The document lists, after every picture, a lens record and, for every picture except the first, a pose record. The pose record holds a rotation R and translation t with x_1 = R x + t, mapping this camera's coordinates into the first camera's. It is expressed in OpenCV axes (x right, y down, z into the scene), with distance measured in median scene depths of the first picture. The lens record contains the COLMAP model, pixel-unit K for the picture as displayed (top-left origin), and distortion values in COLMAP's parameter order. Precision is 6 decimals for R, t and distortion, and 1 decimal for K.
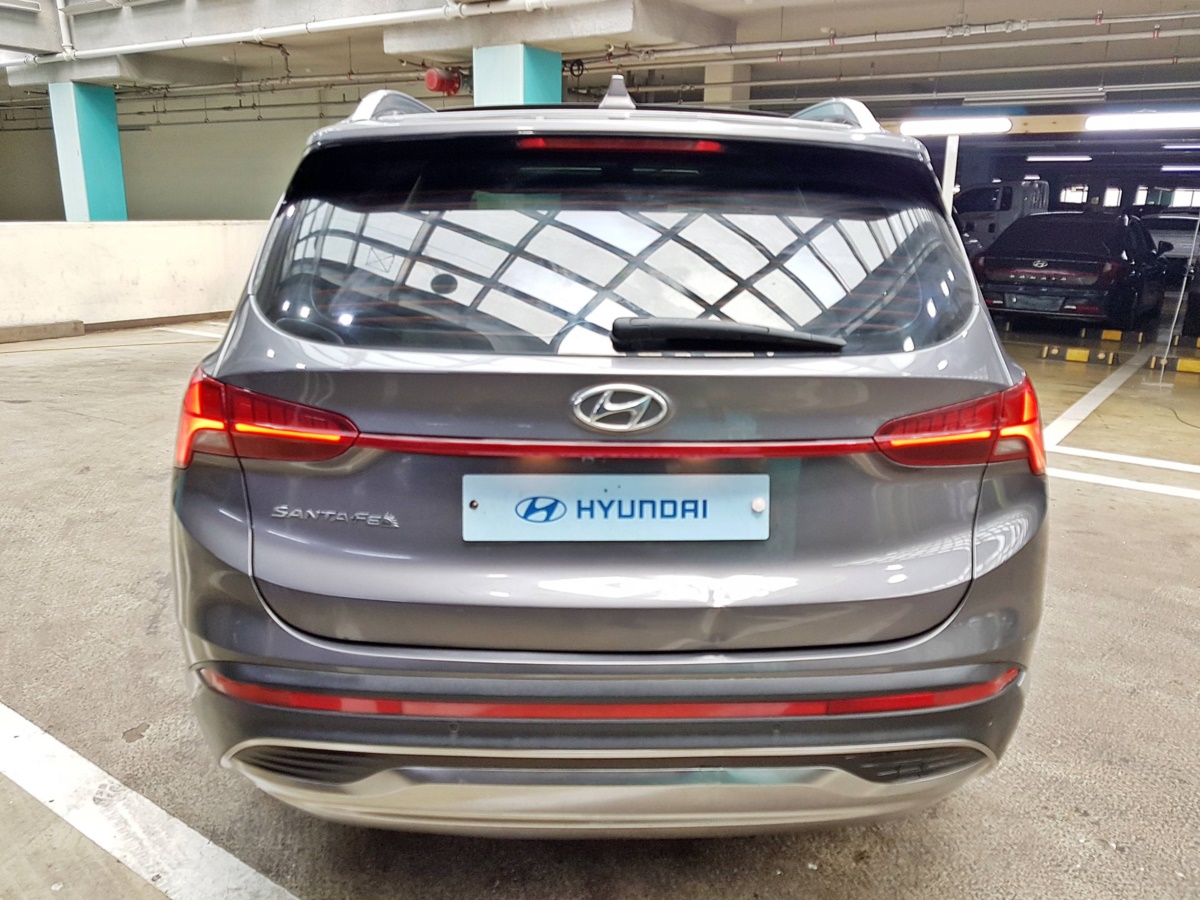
lens RADIAL K [[924.4, 0, 600.0], [0, 924.4, 450.0], [0, 0, 1]] dist [0.007263, 0.000873]
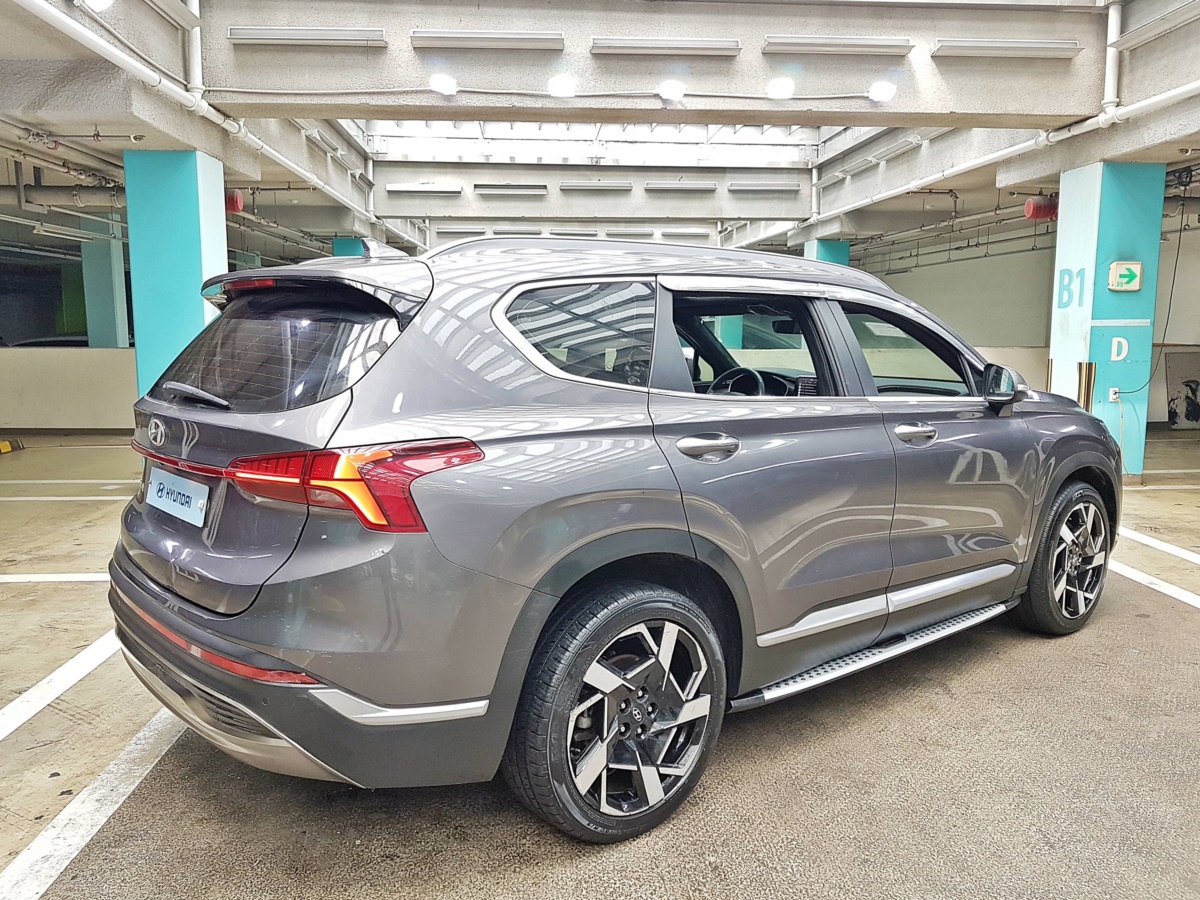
lens RADIAL K [[924.4, 0, 600.0], [0, 924.4, 450.0], [0, 0, 1]] dist [0.007263, 0.000873]
pose [[0.613720, 0.089213, -0.784467, 0.312337], [-0.195782, 0.979759, -0.041746, -0.017827], [0.764864, 0.179205, 0.618764, 0.084495]]
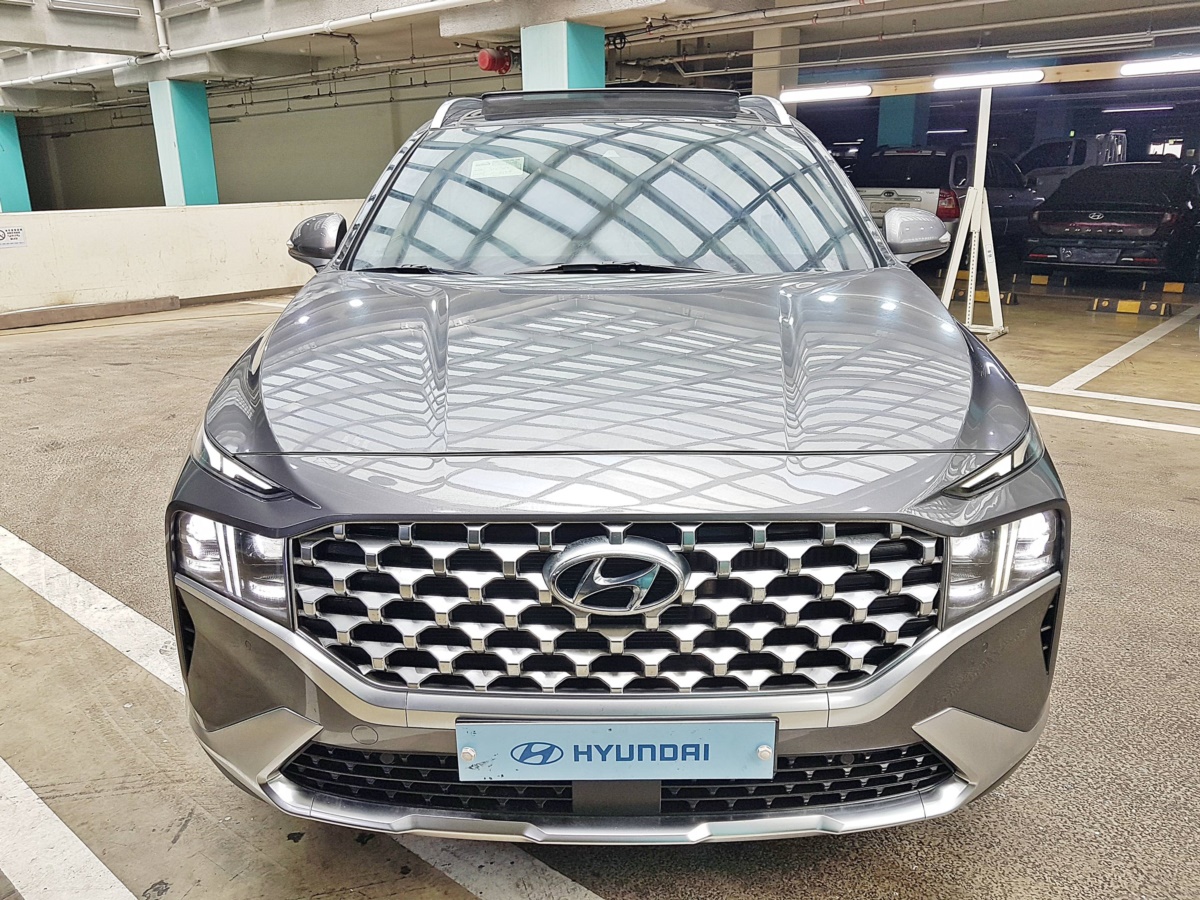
lens RADIAL K [[919.3, 0, 579.4], [0, 919.3, 447.5], [0, 0, 1]] dist [0.005868, -0.004690]
pose [[0.993628, -0.004899, -0.112601, 0.040892], [0.007523, 0.999710, 0.022891, 0.019634], [0.112456, -0.023592, 0.993377, -0.042718]]
